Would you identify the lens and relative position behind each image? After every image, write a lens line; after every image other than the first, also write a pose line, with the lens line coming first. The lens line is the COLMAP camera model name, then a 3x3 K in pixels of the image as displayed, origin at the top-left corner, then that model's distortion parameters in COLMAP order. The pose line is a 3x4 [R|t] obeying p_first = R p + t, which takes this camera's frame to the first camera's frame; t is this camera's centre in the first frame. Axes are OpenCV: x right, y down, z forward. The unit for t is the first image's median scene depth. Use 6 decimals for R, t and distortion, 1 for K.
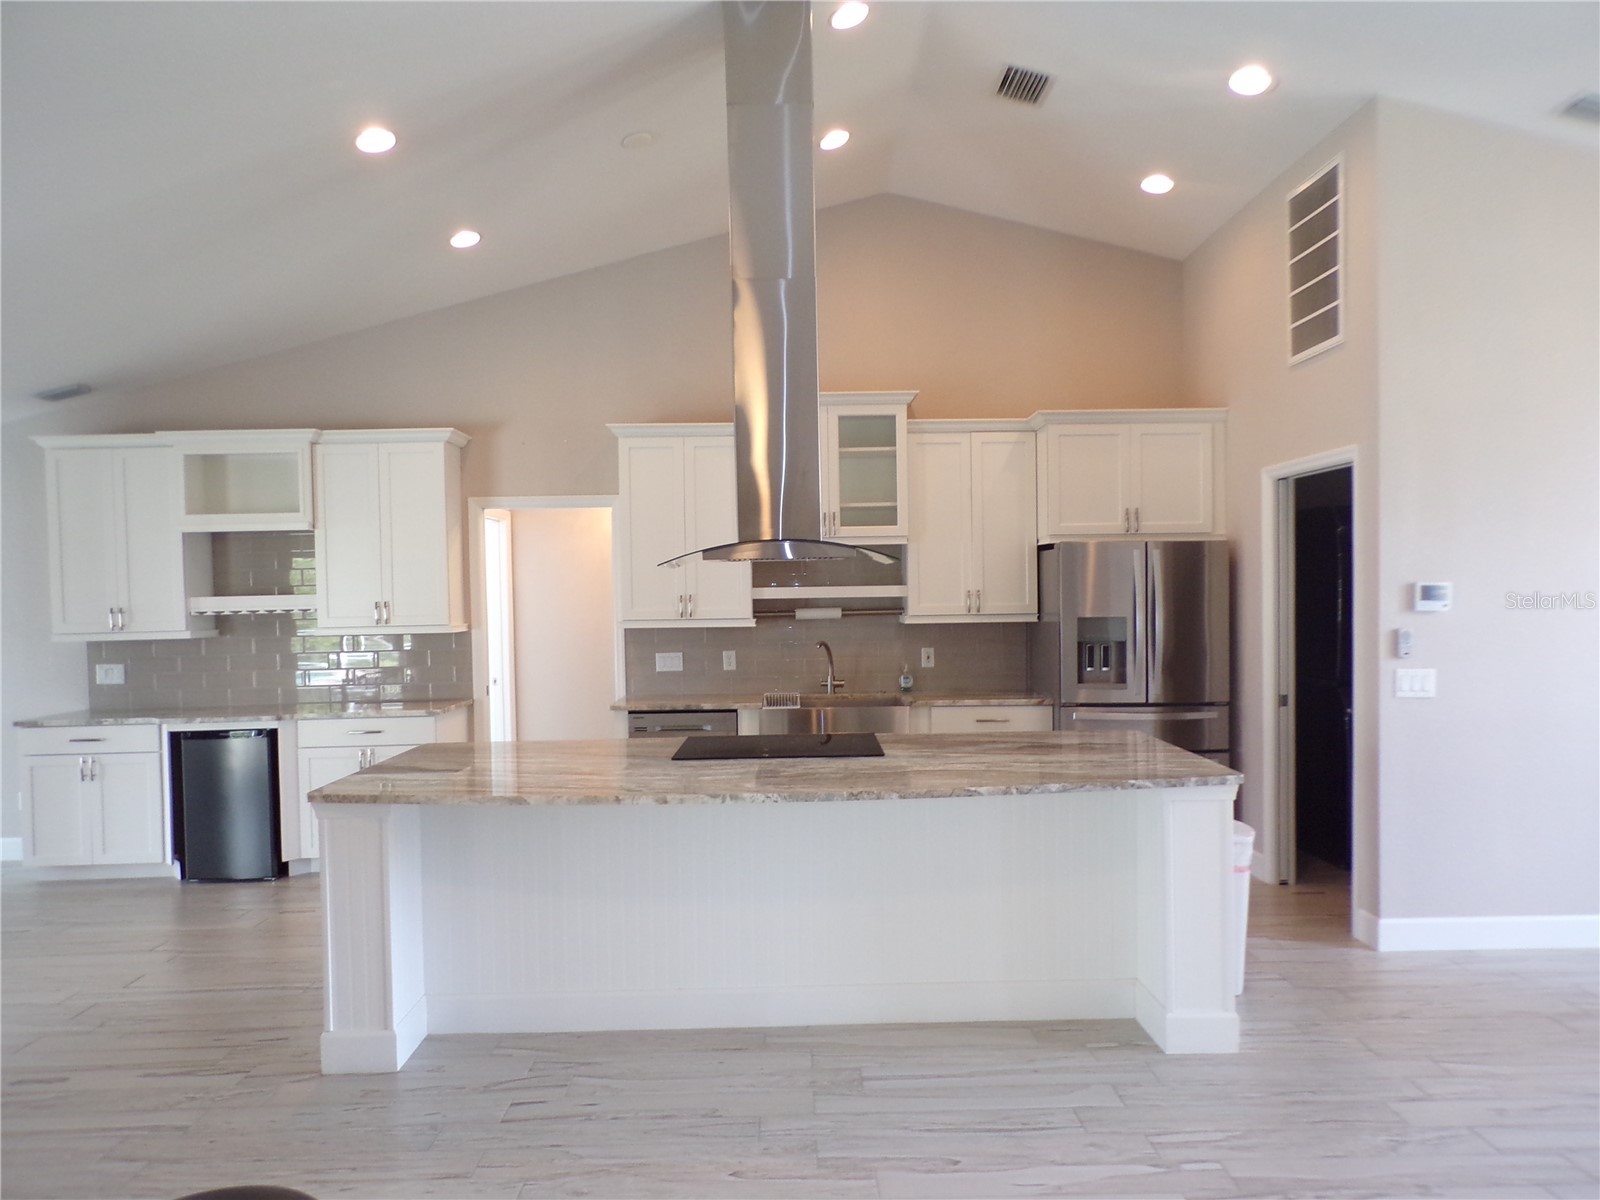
lens RADIAL K [[1073.6, 0, 802.8], [0, 1073.6, 606.9], [0, 0, 1]] dist [0.009025, -0.002006]
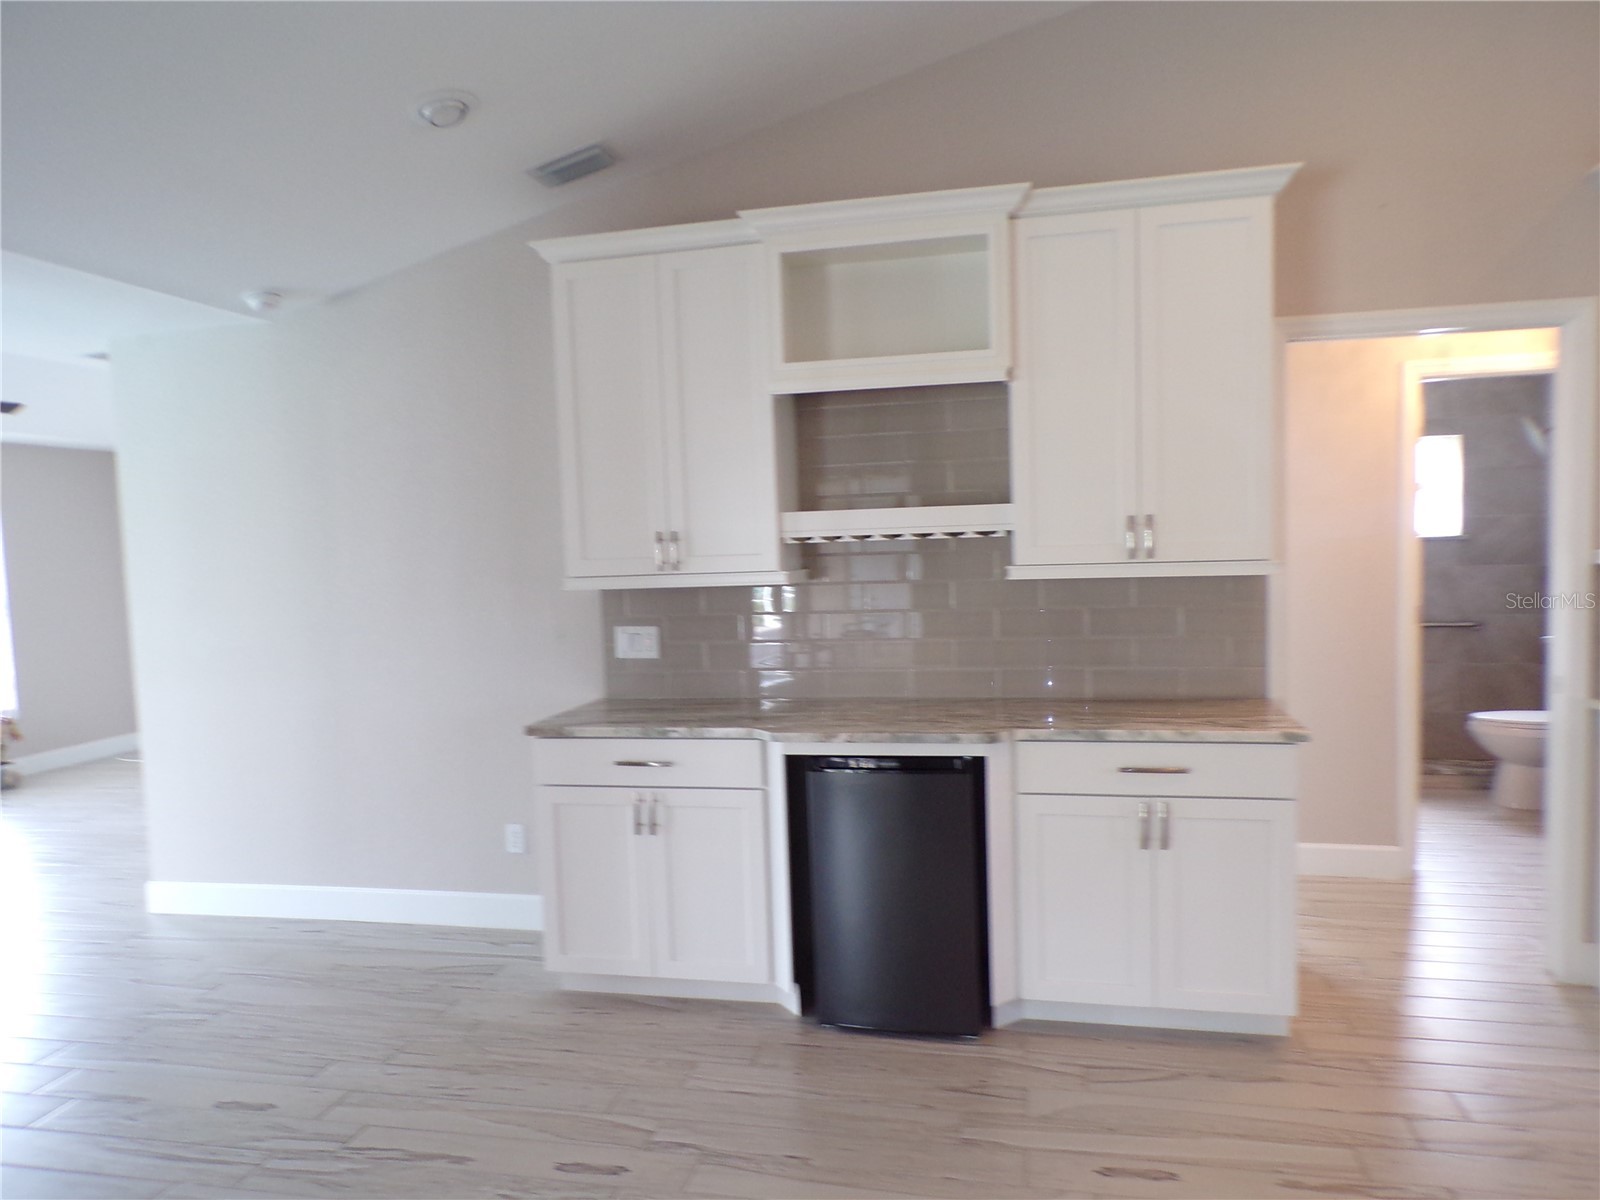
lens RADIAL K [[1073.6, 0, 798.0], [0, 1073.6, 598.2], [0, 0, 1]] dist [0.009025, -0.002006]
pose [[0.972658, 0.003552, -0.232214, -0.433733], [0.007969, 0.998784, 0.048659, 0.008950], [0.232104, -0.049179, 0.971447, 0.451393]]
